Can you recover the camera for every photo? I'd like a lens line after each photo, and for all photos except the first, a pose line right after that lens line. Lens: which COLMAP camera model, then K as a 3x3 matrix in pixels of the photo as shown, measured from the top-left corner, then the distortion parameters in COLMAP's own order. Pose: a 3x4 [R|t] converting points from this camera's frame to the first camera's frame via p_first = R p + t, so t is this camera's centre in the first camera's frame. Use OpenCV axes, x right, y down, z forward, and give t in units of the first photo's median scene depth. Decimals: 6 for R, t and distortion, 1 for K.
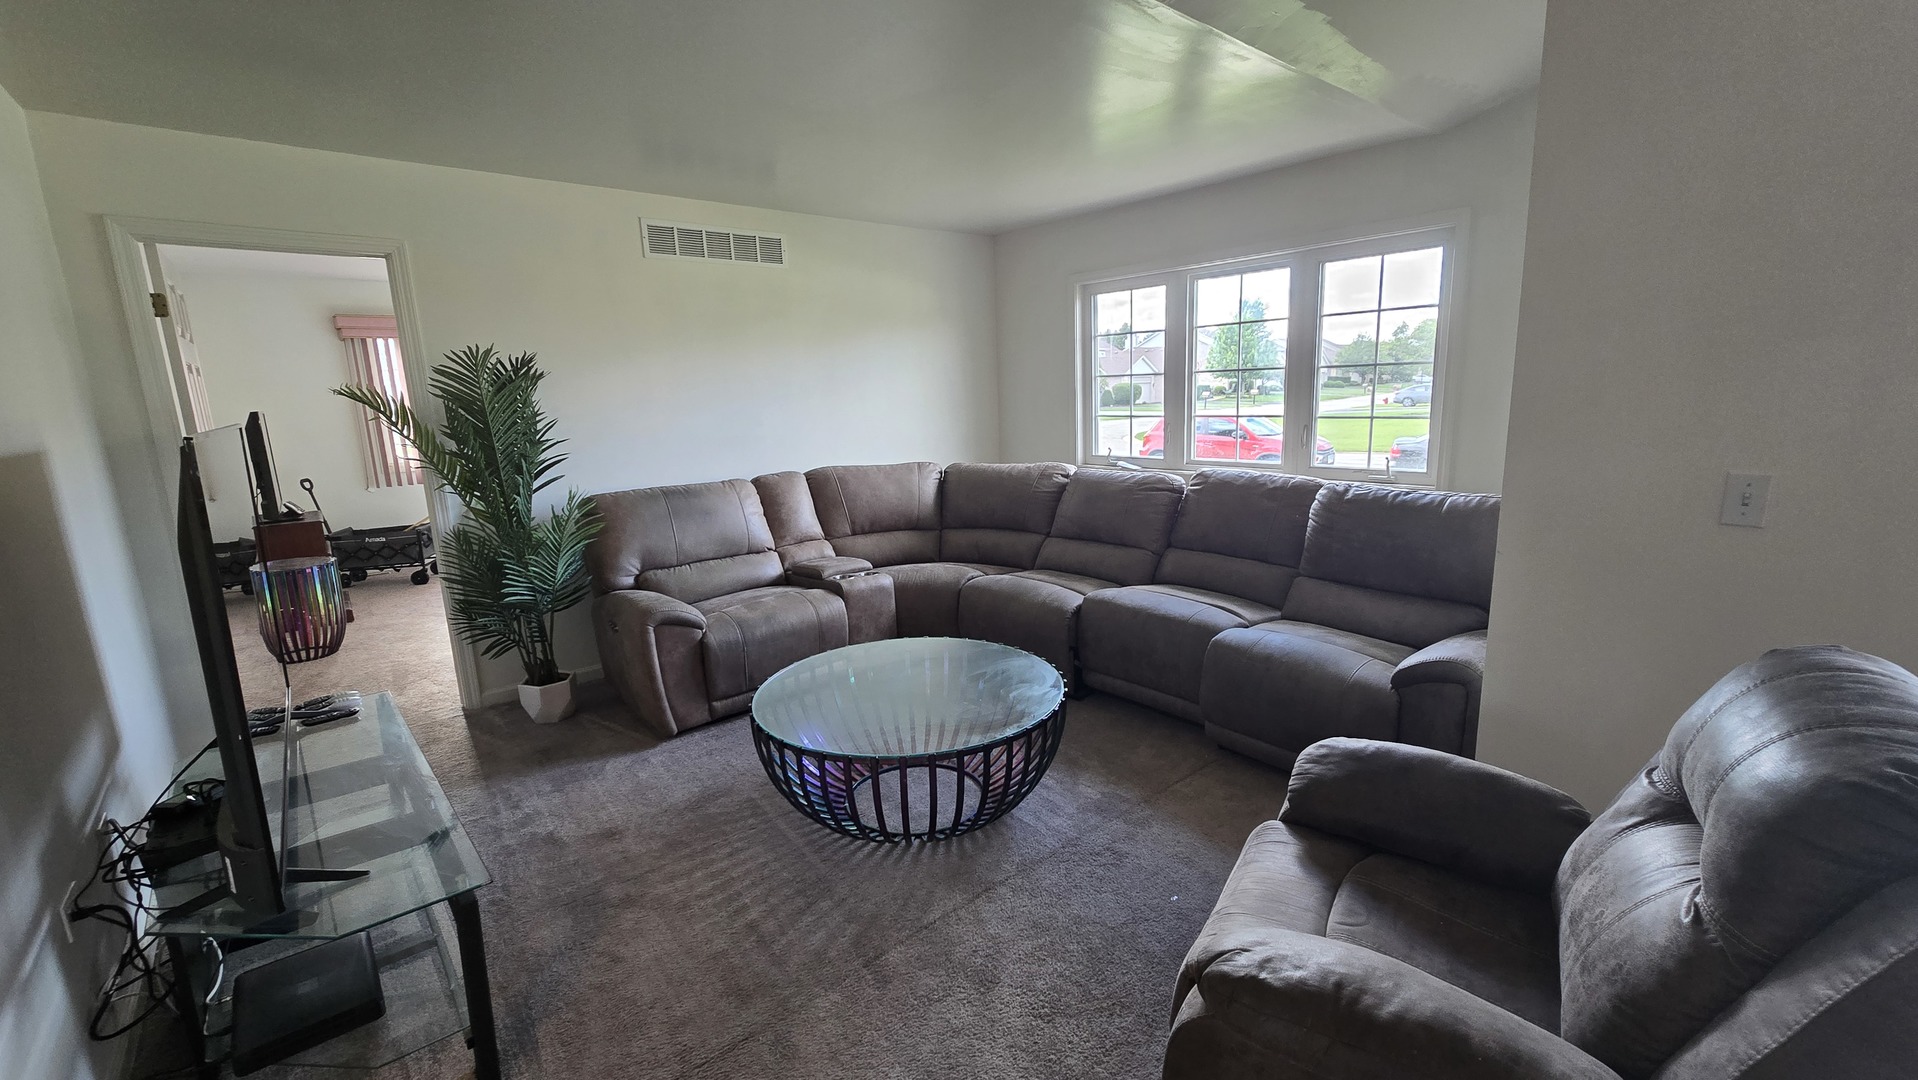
lens RADIAL K [[793.6, 0, 958.9], [0, 793.6, 552.9], [0, 0, 1]] dist [-0.001926, -0.000235]
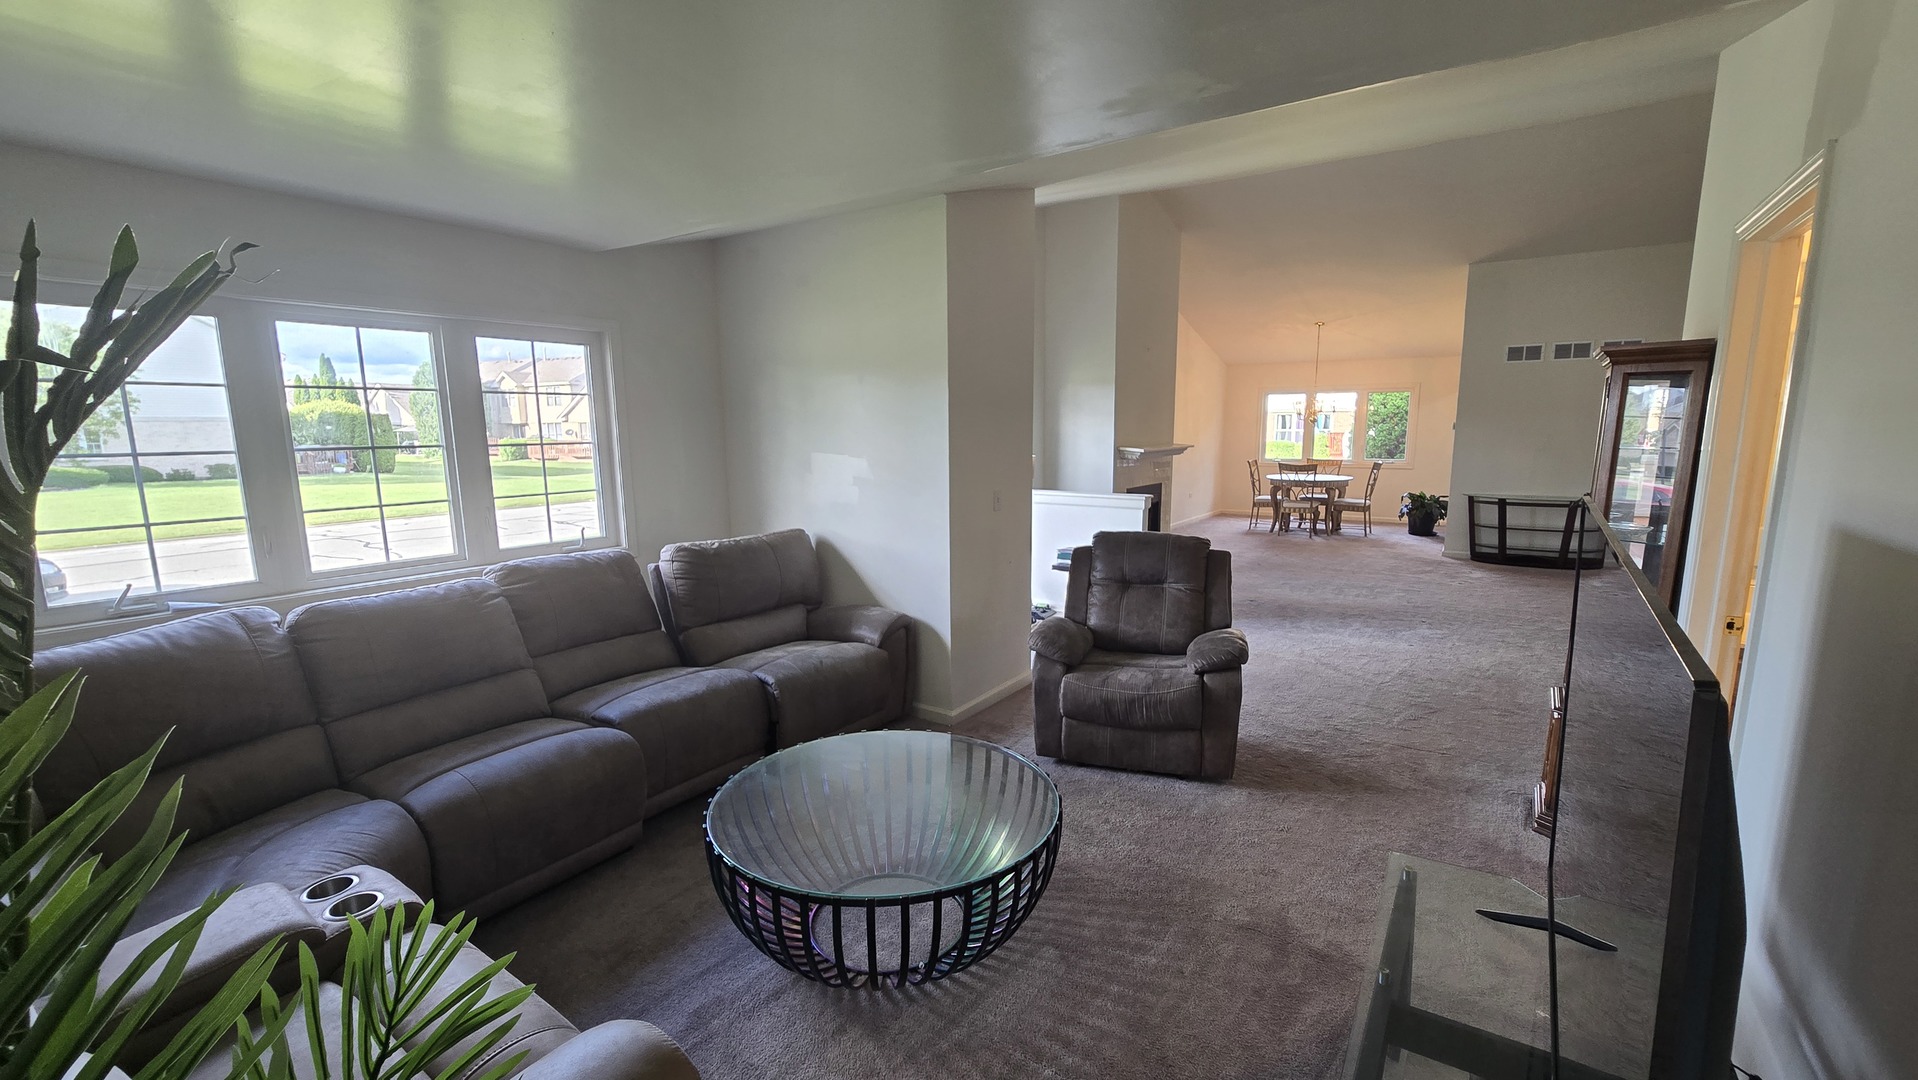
lens RADIAL K [[793.6, 0, 958.9], [0, 793.6, 552.9], [0, 0, 1]] dist [-0.001926, -0.000235]
pose [[-0.251889, -0.116344, 0.960737, -0.655421], [0.213767, 0.961536, 0.172487, -0.167155], [-0.943851, 0.248822, -0.217330, 0.772684]]
